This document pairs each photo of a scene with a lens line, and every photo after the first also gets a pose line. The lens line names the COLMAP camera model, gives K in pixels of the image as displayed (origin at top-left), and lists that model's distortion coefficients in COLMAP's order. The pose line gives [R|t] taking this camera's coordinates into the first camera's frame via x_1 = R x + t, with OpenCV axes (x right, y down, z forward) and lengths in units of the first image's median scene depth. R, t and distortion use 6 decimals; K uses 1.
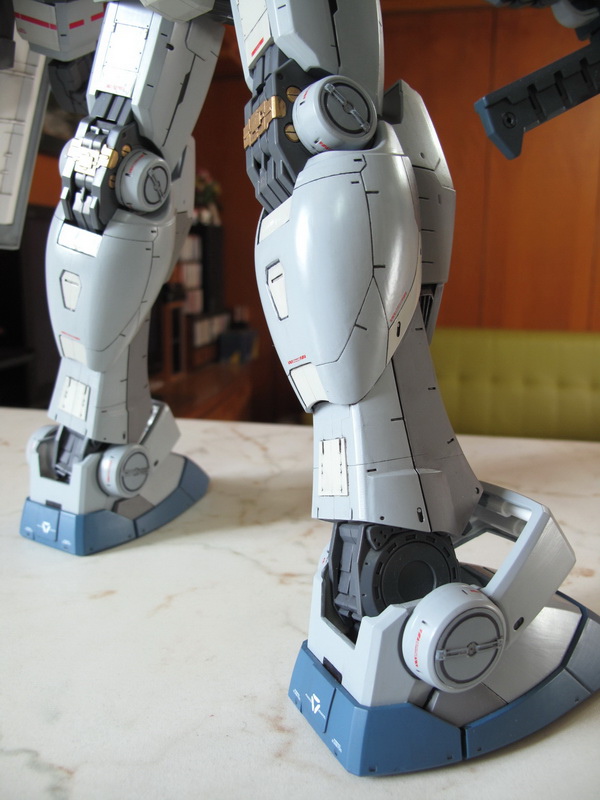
lens RADIAL K [[670.1, 0, 300.0], [0, 670.1, 400.0], [0, 0, 1]] dist [-0.144888, 0.108126]
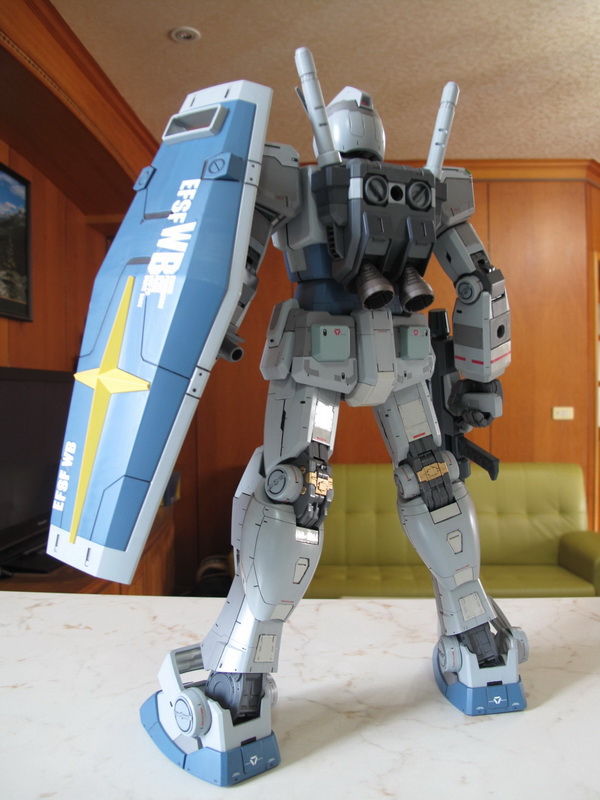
lens RADIAL K [[671.1, 0, 304.6], [0, 671.1, 403.2], [0, 0, 1]] dist [-0.142764, 0.101724]
pose [[0.988978, -0.020985, 0.146565, -0.025981], [0.047821, 0.982124, -0.182062, -0.014607], [-0.140124, 0.187064, 0.972303, -0.051168]]
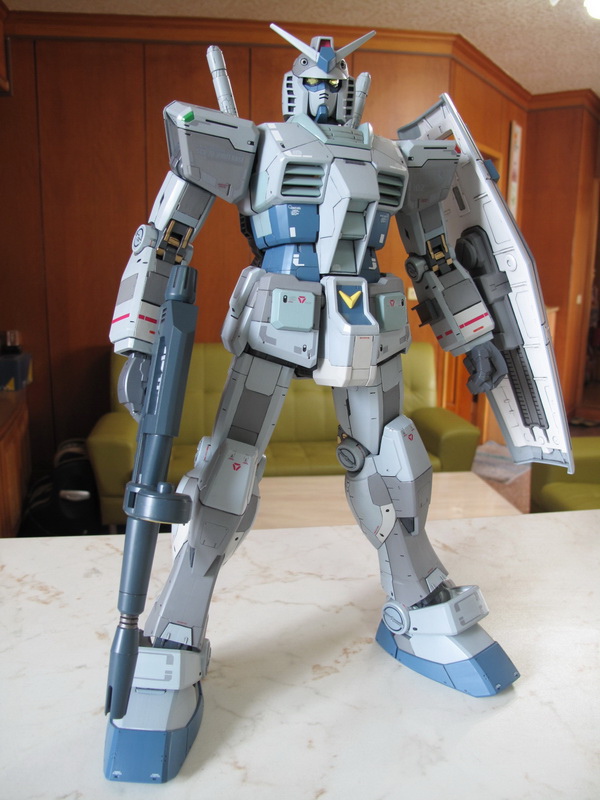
lens RADIAL K [[670.7, 0, 298.1], [0, 670.7, 403.6], [0, 0, 1]] dist [-0.147667, 0.108018]
pose [[0.940835, -0.073820, 0.330728, -0.021646], [0.069509, 0.997272, 0.024861, -0.032808], [-0.331661, -0.000401, 0.943399, -0.047581]]
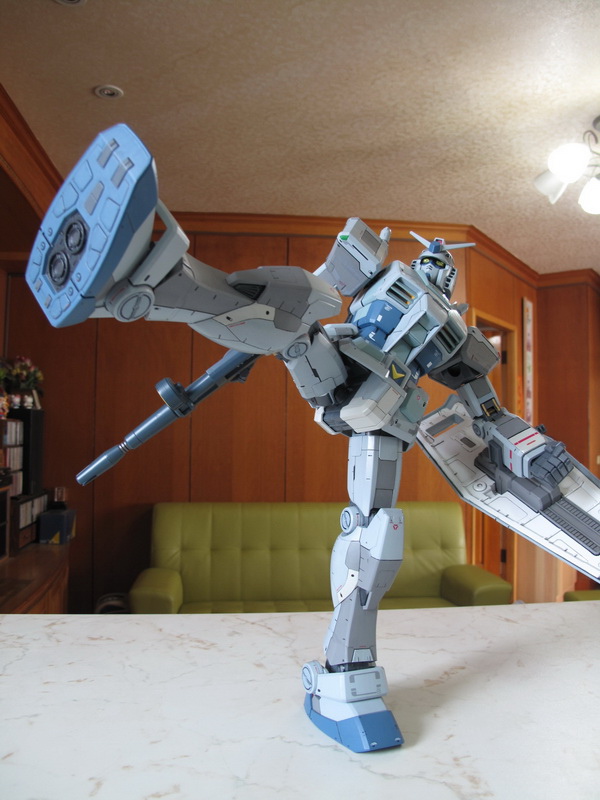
lens RADIAL K [[670.1, 0, 300.0], [0, 670.1, 400.0], [0, 0, 1]] dist [-0.144888, 0.108126]
pose [[0.949509, 0.011226, 0.313540, -0.064908], [0.065322, 0.970386, -0.232561, -0.012263], [-0.306865, 0.241300, 0.920656, -0.091857]]
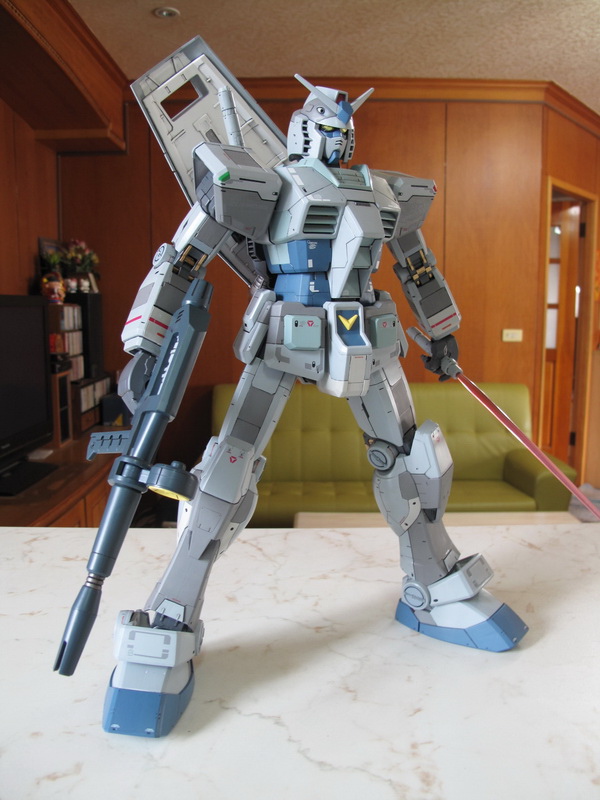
lens RADIAL K [[669.4, 0, 303.9], [0, 669.4, 402.6], [0, 0, 1]] dist [-0.141544, 0.100693]
pose [[0.976948, -0.044055, 0.208880, -0.032991], [0.056105, 0.997064, -0.052119, -0.022953], [-0.205971, 0.062637, 0.976551, -0.071546]]
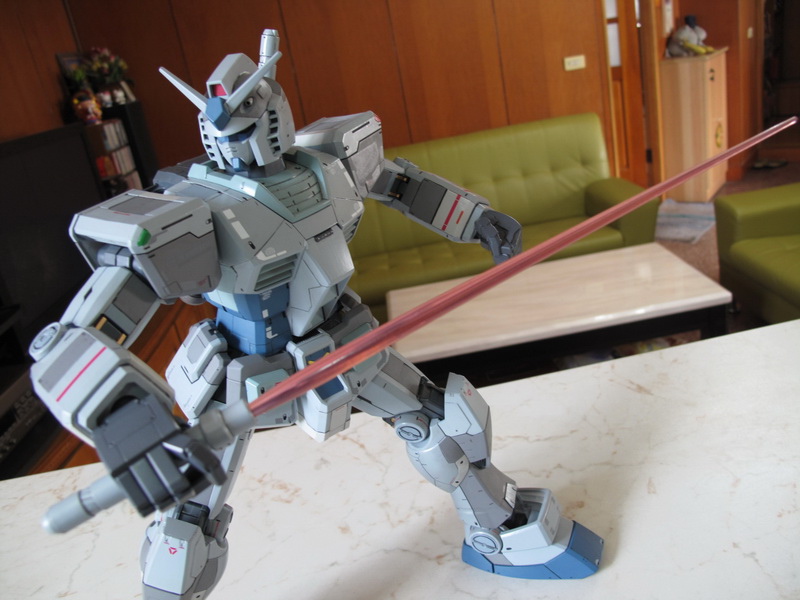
lens RADIAL K [[669.4, 0, 403.3], [0, 669.4, 299.9], [0, 0, 1]] dist [-0.141544, 0.100693]
pose [[0.941520, -0.272950, 0.197579, -0.021478], [0.240839, 0.955215, 0.171935, -0.059729], [-0.235660, -0.114295, 0.965091, -0.054006]]
